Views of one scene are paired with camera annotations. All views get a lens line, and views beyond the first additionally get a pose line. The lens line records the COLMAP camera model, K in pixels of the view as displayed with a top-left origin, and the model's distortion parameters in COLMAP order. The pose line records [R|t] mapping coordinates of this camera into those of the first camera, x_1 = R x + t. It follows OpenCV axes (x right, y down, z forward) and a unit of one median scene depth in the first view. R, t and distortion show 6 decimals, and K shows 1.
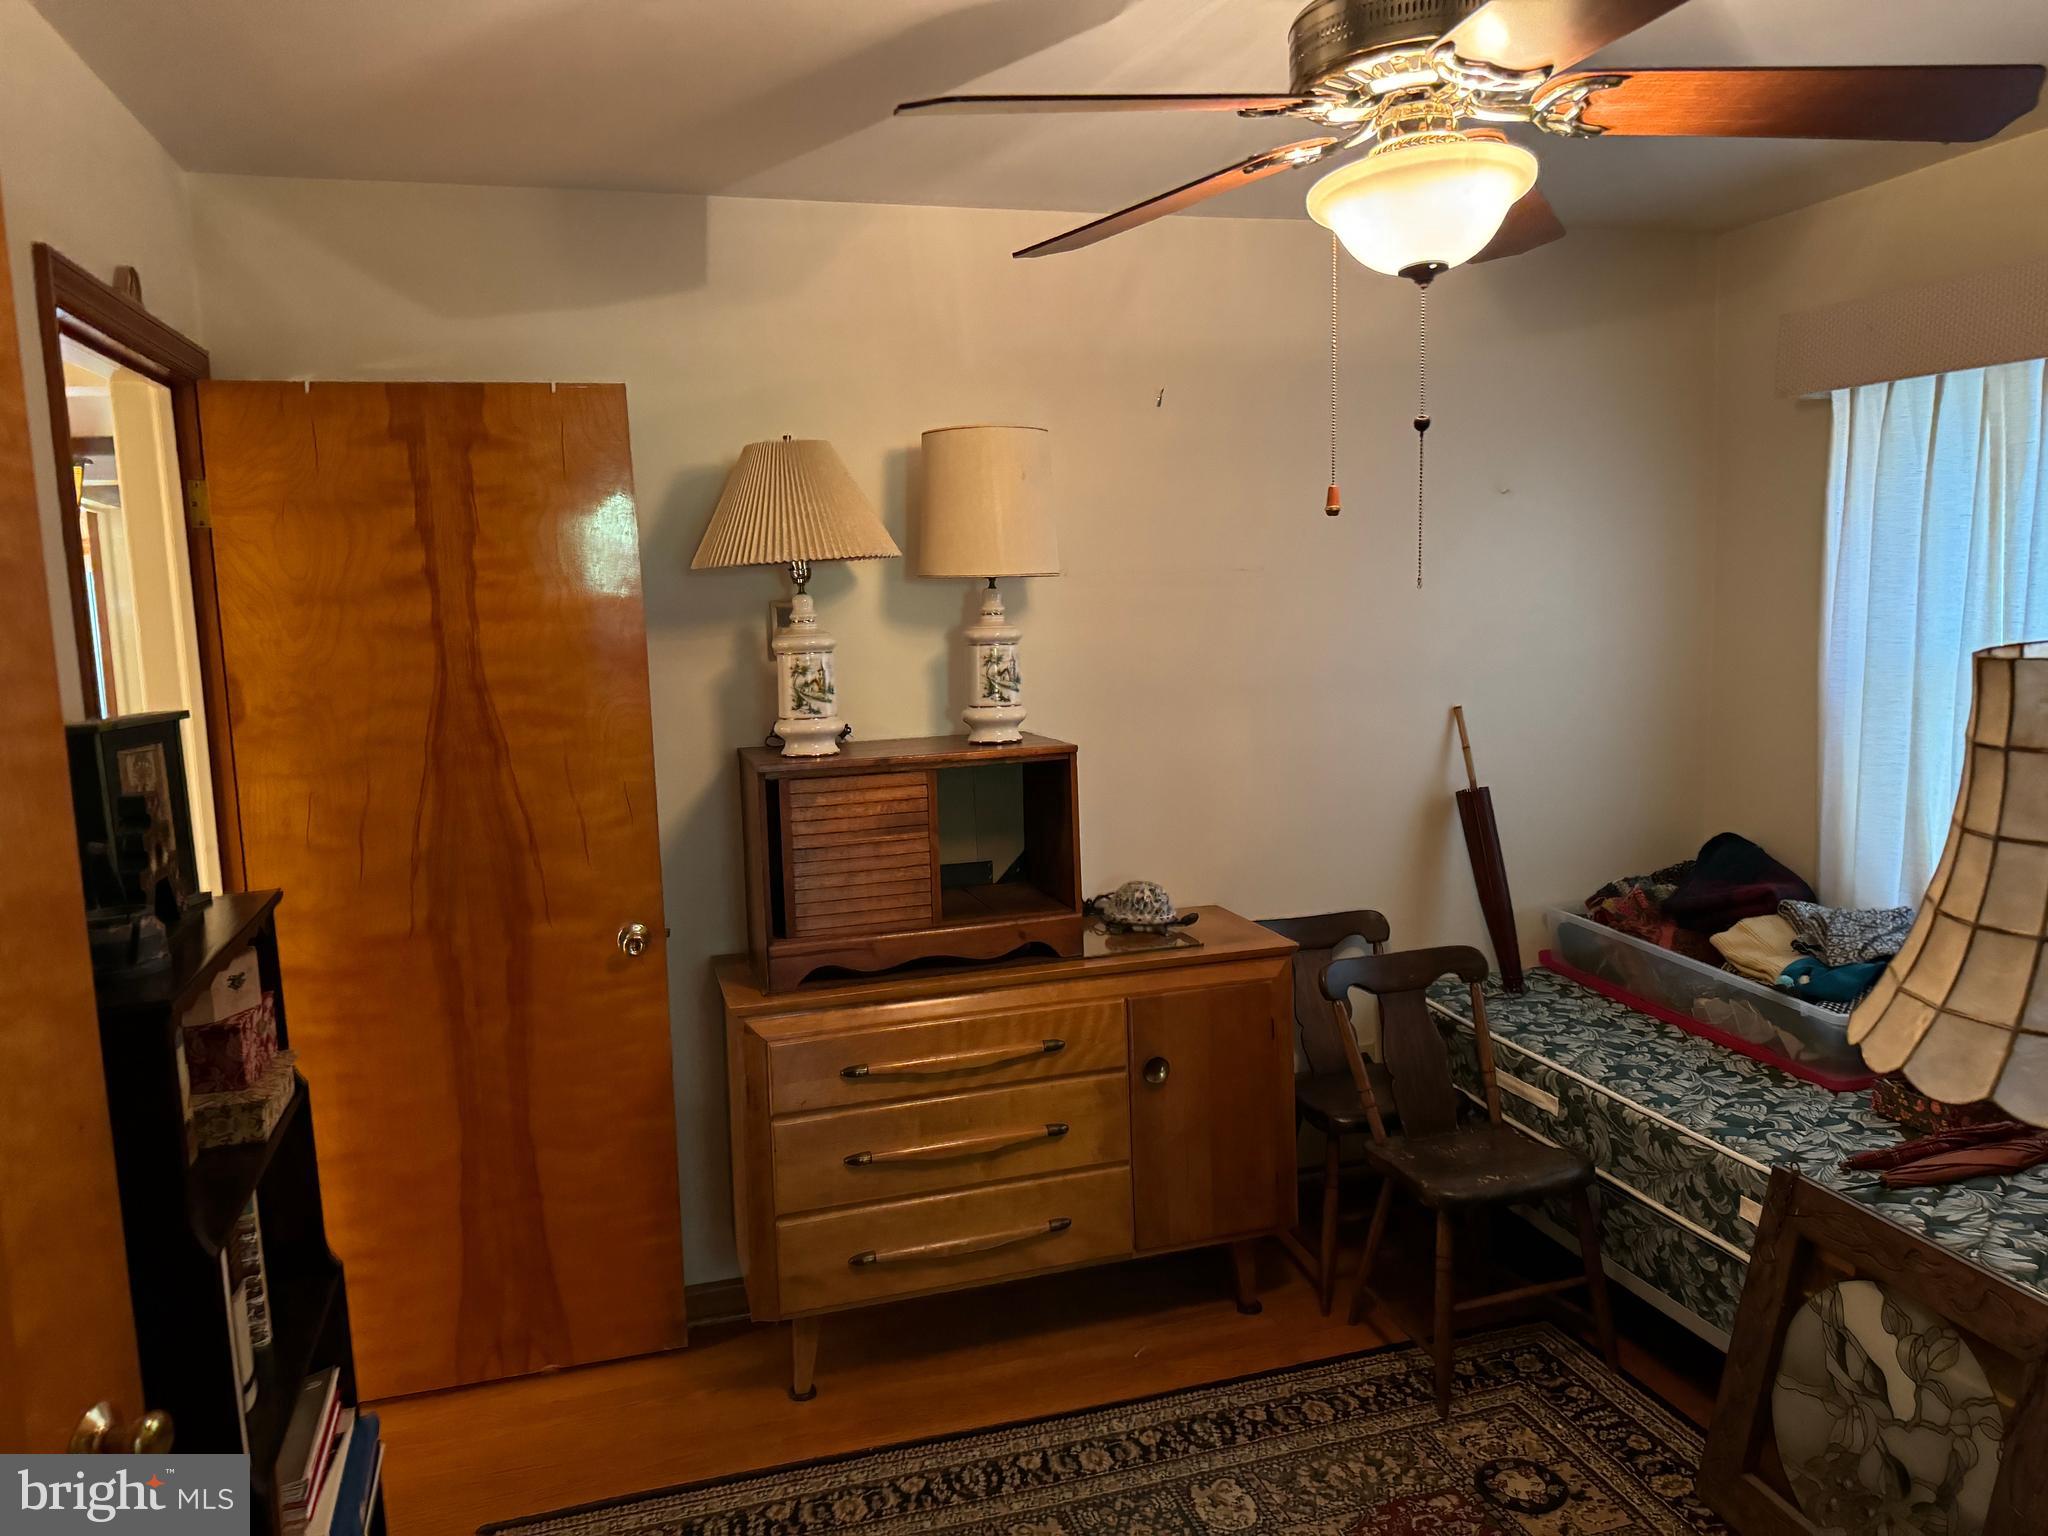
lens RADIAL K [[1433.1, 0, 1024.0], [0, 1433.1, 768.0], [0, 0, 1]] dist [0.056863, 0.002818]
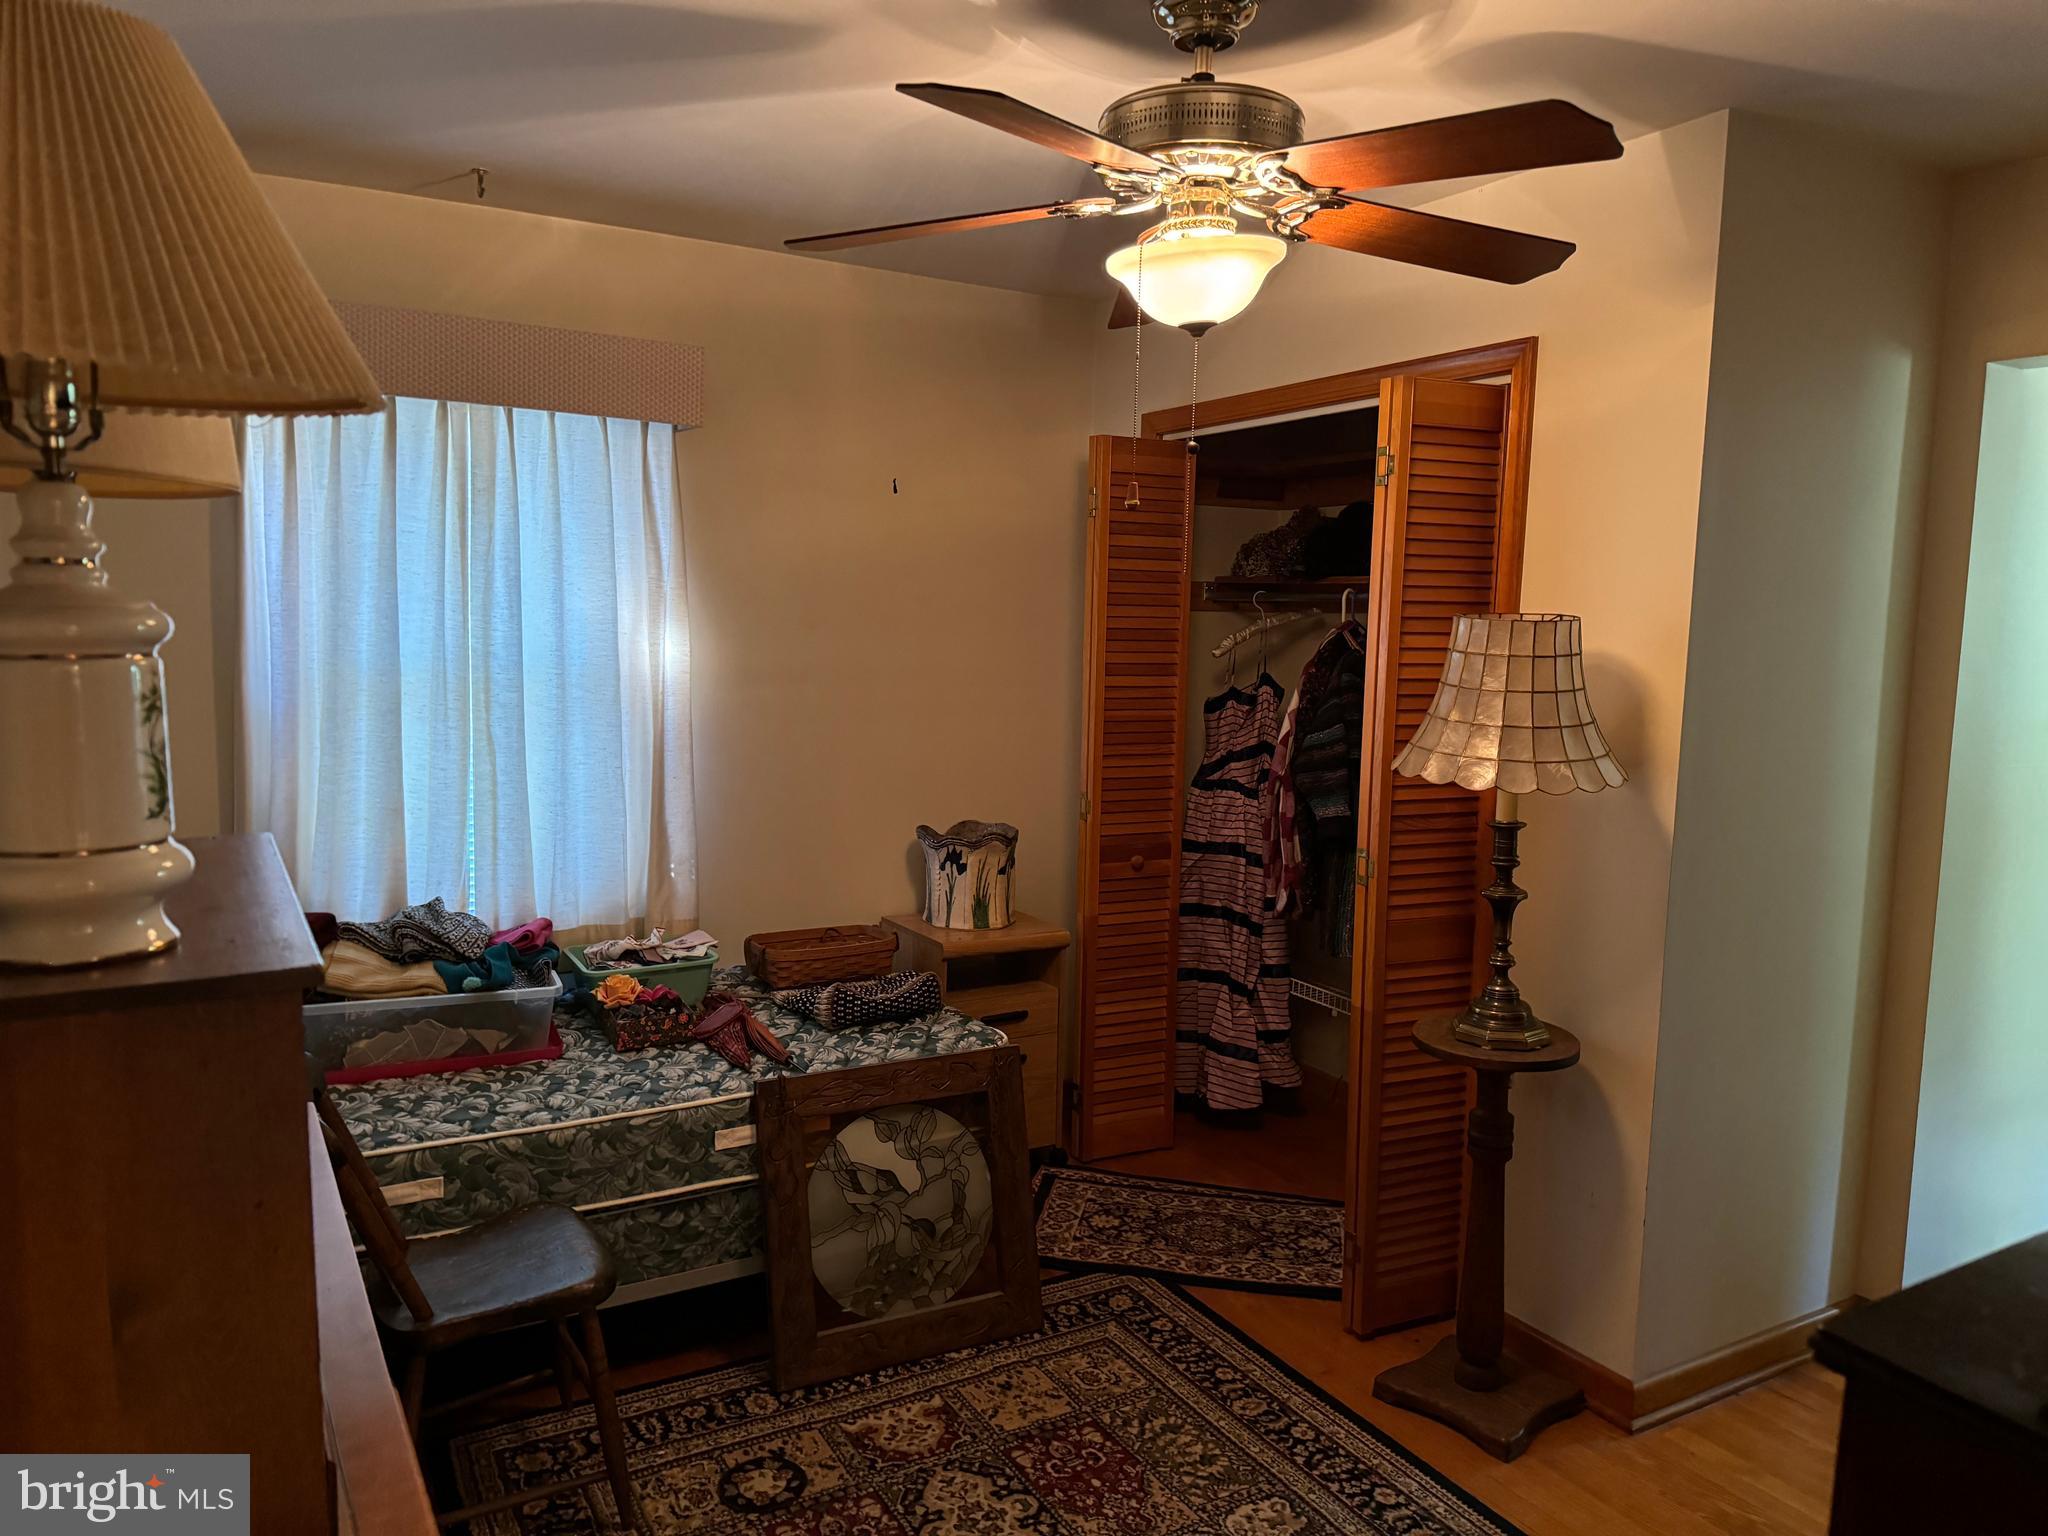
lens RADIAL K [[1436.1, 0, 1021.7], [0, 1436.1, 770.6], [0, 0, 1]] dist [0.149018, -0.283521]
pose [[-0.217865, -0.079181, 0.972762, -0.619528], [0.112269, 0.988054, 0.105570, -0.071932], [-0.969500, 0.132211, -0.206373, 0.960829]]
